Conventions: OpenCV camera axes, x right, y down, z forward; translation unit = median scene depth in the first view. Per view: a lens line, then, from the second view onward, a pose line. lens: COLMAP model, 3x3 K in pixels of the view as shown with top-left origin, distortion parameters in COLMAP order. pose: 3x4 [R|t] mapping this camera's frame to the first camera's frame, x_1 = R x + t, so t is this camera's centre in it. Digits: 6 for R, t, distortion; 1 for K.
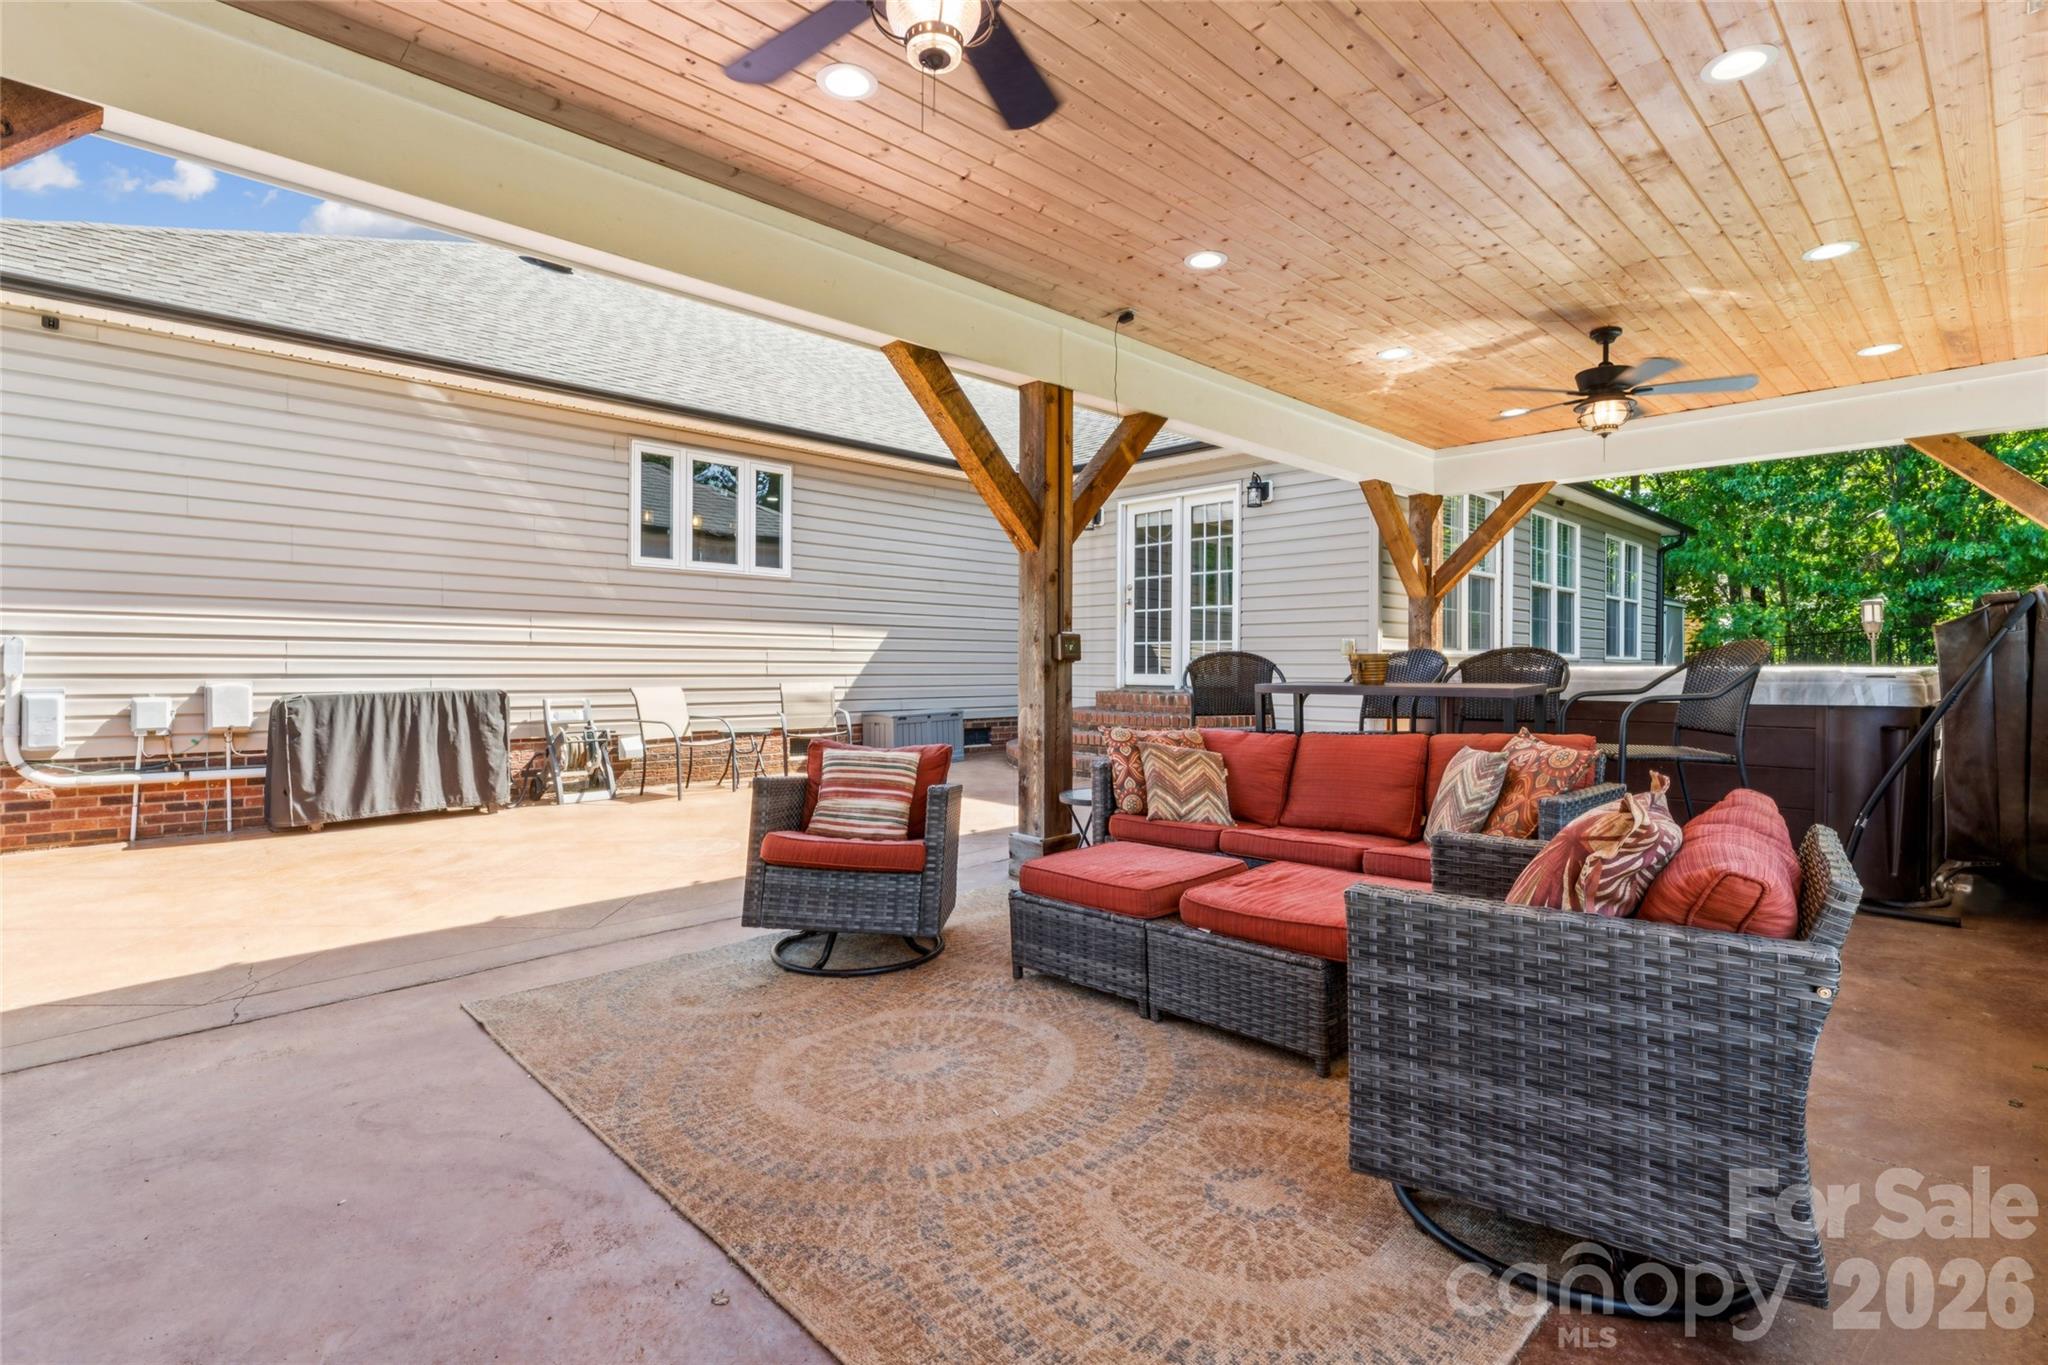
lens RADIAL K [[963.7, 0, 1015.3], [0, 963.7, 657.8], [0, 0, 1]] dist [-0.004627, -0.000618]
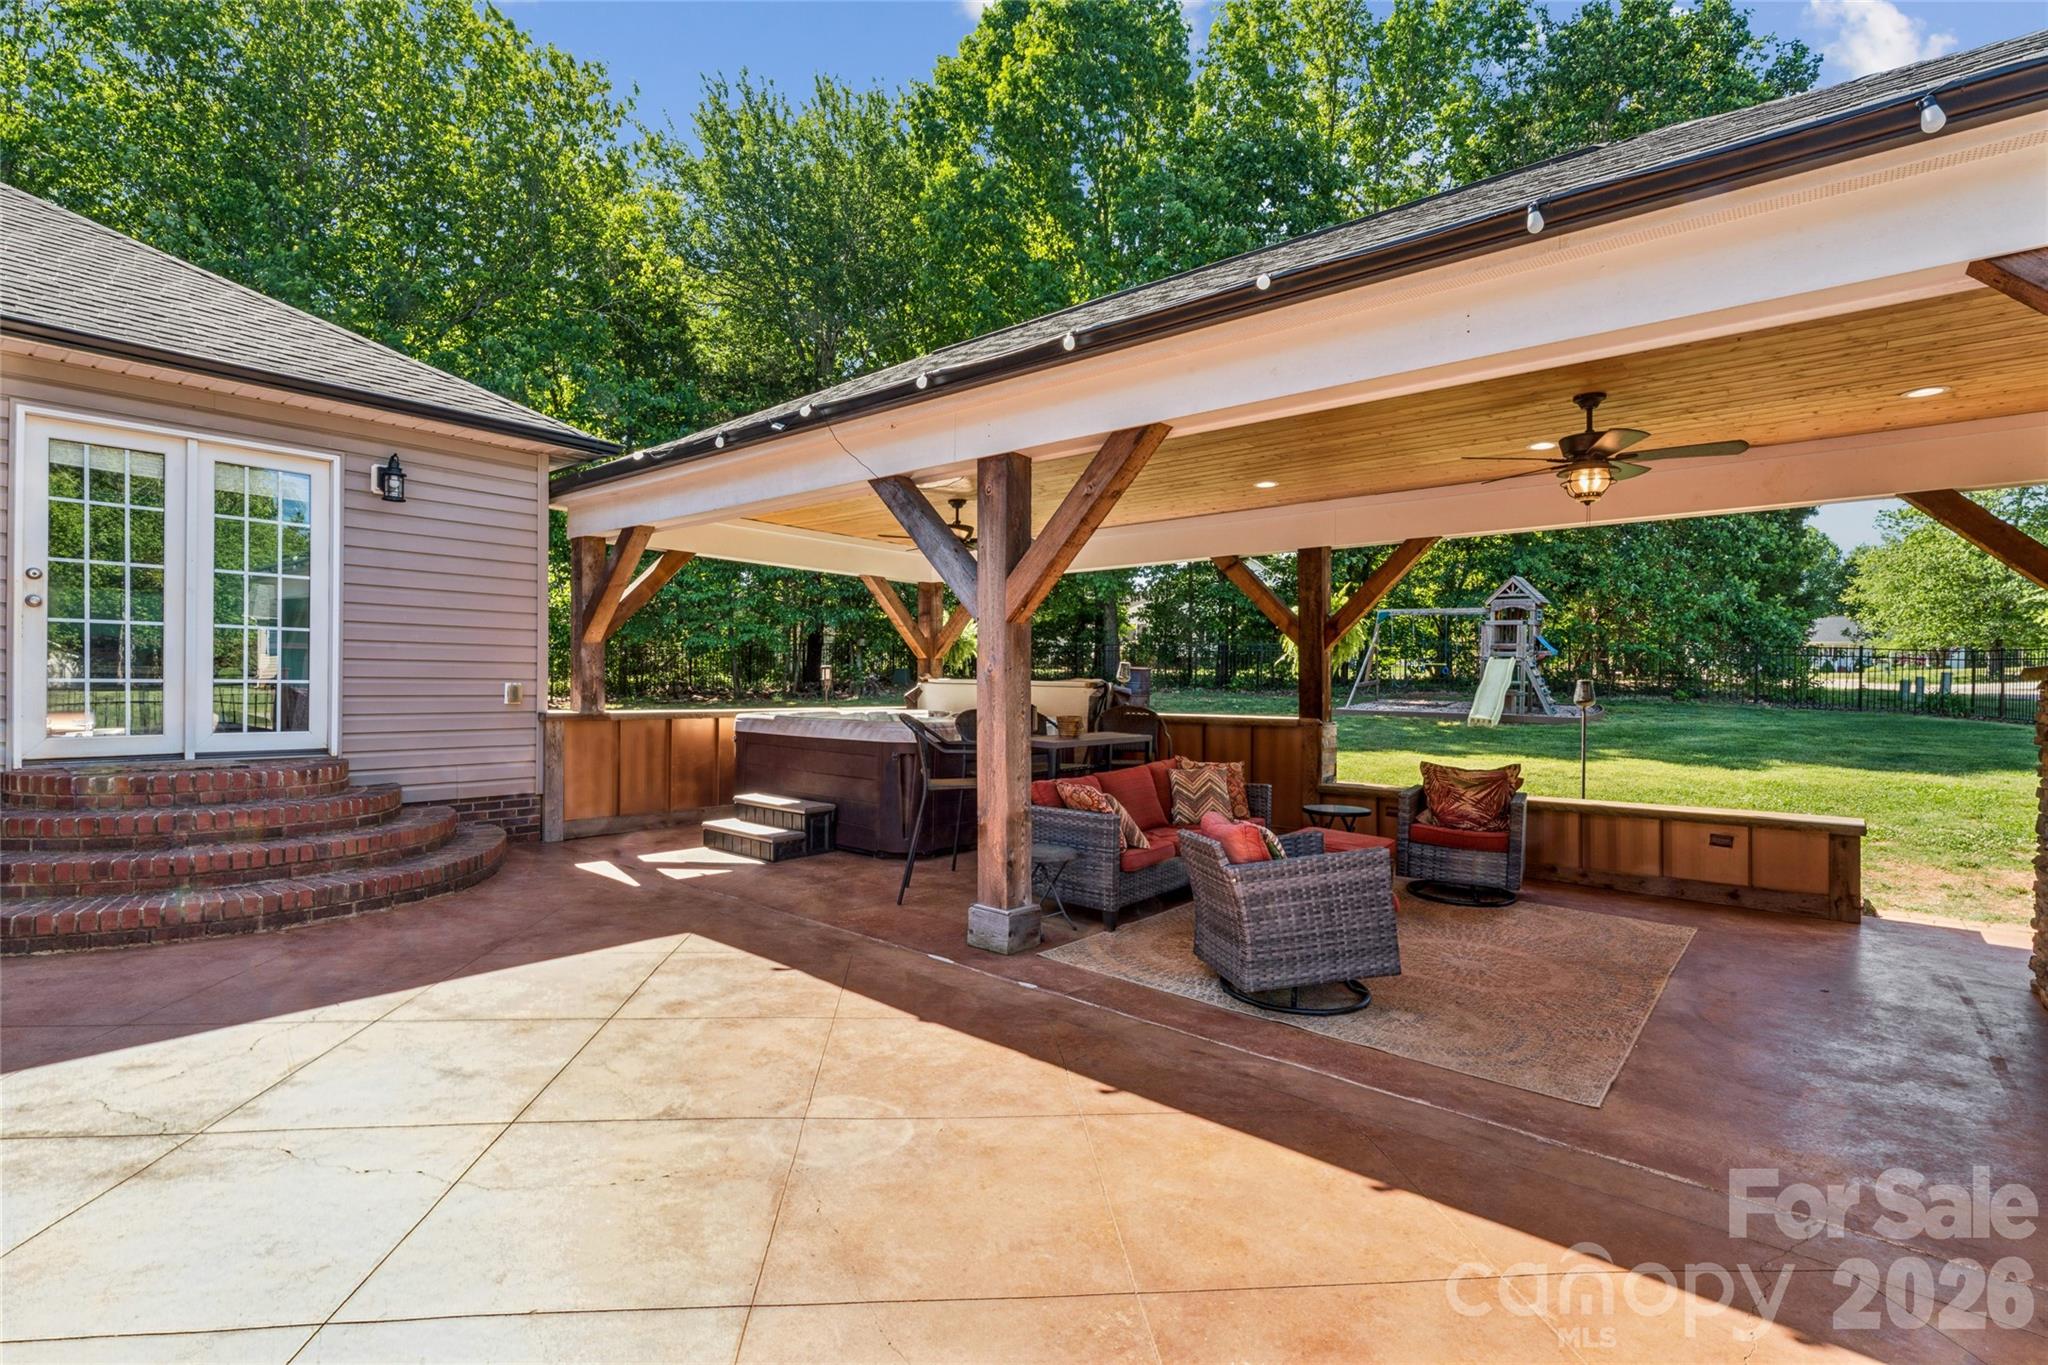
lens RADIAL K [[951.4, 0, 1024.0], [0, 951.4, 682.5], [0, 0, 1]] dist [-0.007355, -0.000189]
pose [[-0.109263, -0.002906, 0.994009, -1.557227], [-0.017342, 0.999849, 0.001017, -0.081921], [-0.993862, -0.017127, -0.109297, 1.782168]]
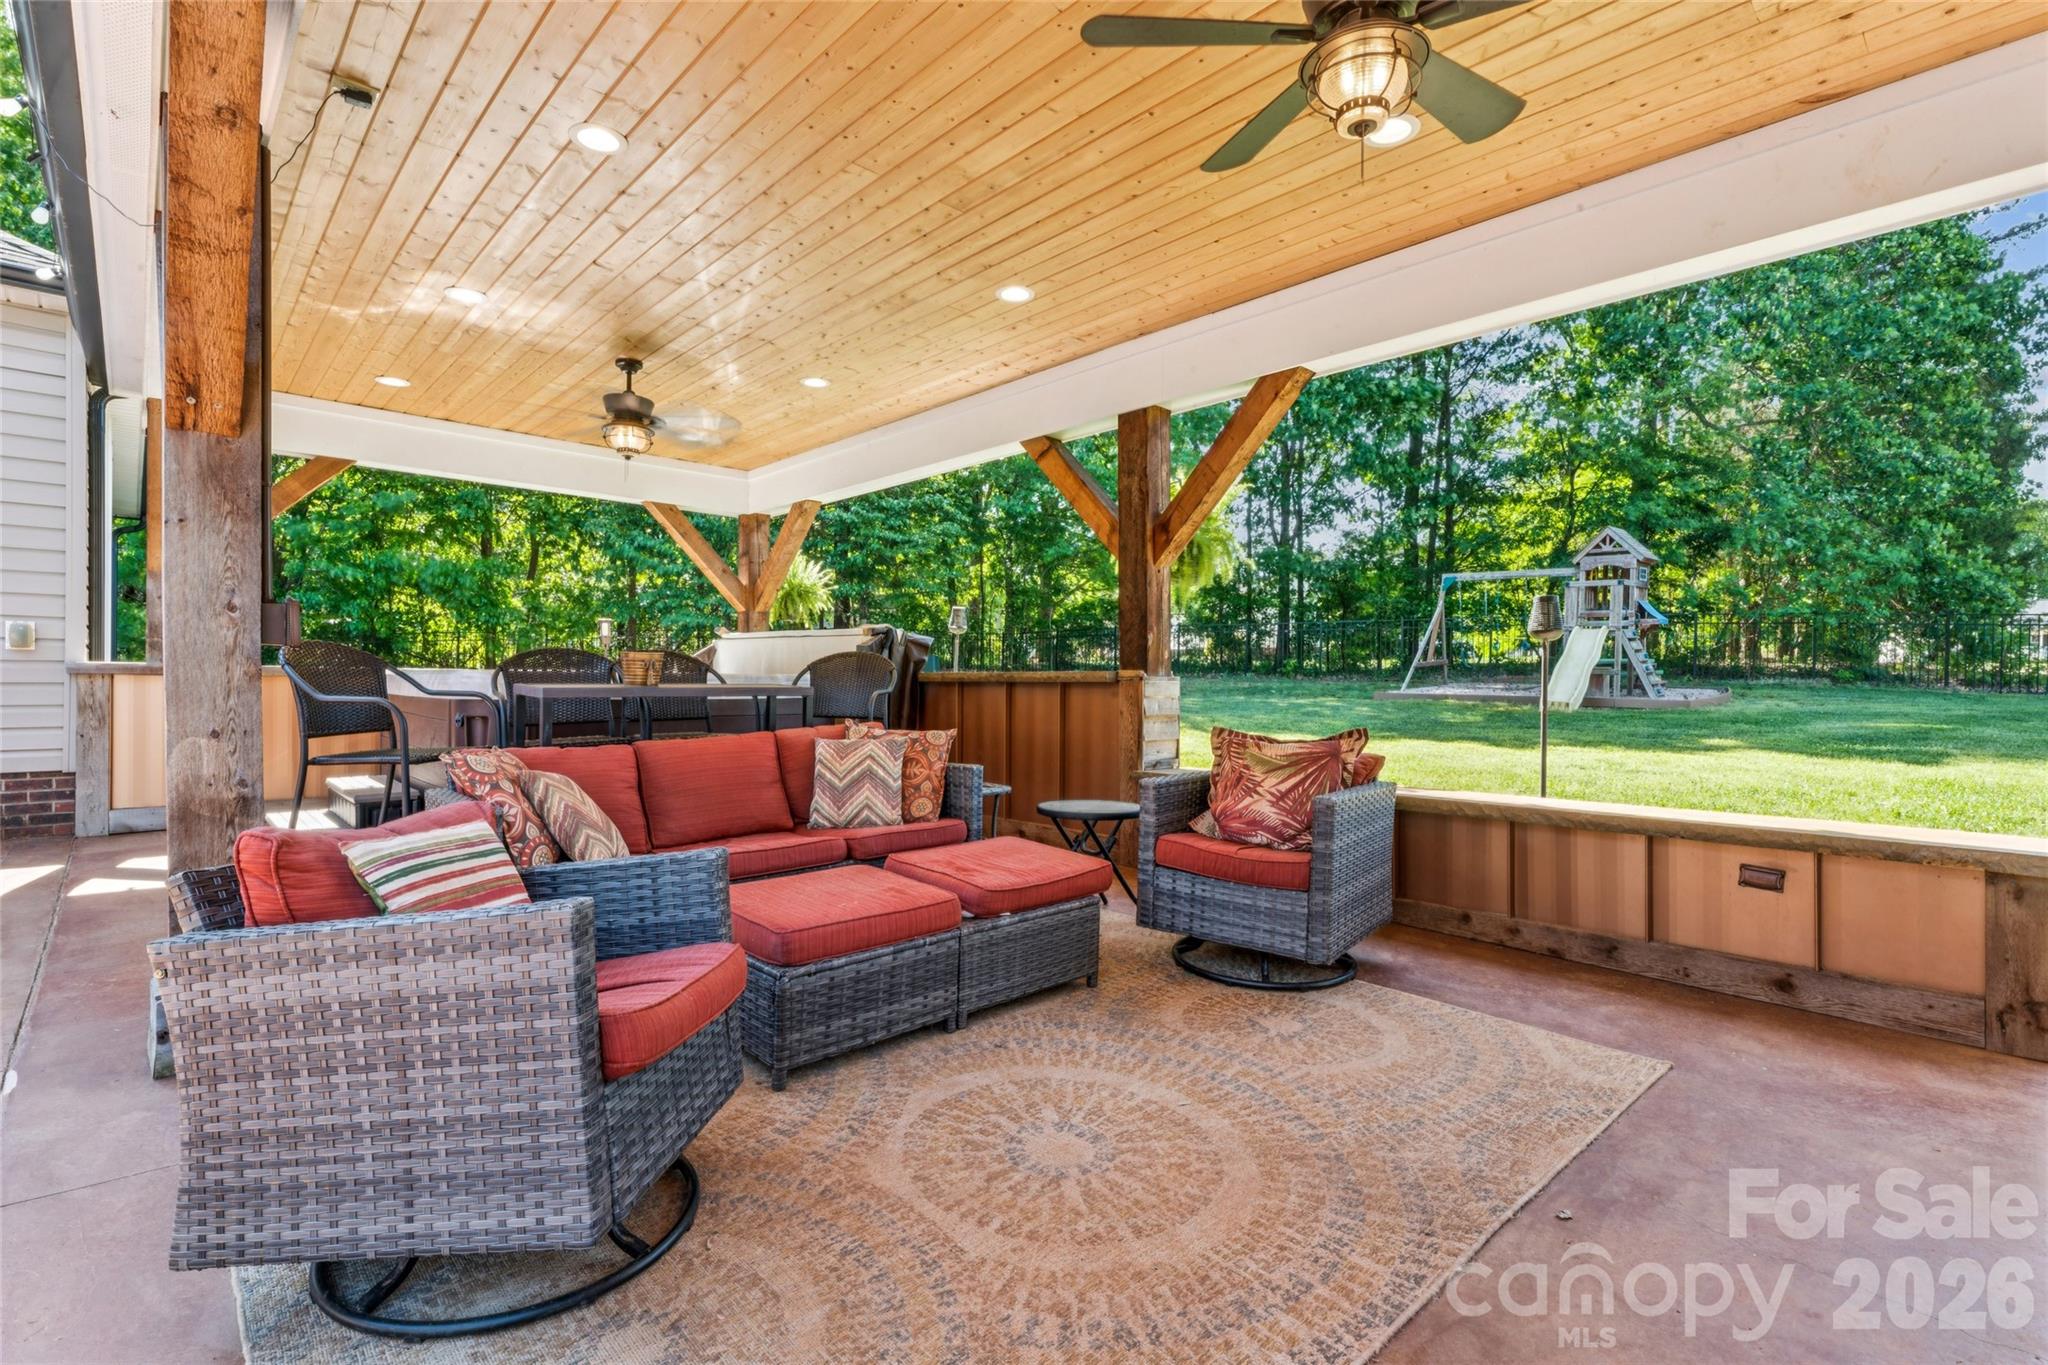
lens RADIAL K [[960.5, 0, 1024.0], [0, 960.5, 682.5], [0, 0, 1]] dist [-0.004598, -0.000141]
pose [[0.013339, -0.004398, 0.999901, -0.797793], [-0.015197, 0.999874, 0.004601, 0.021114], [-0.999796, -0.015257, 0.013270, 0.900353]]
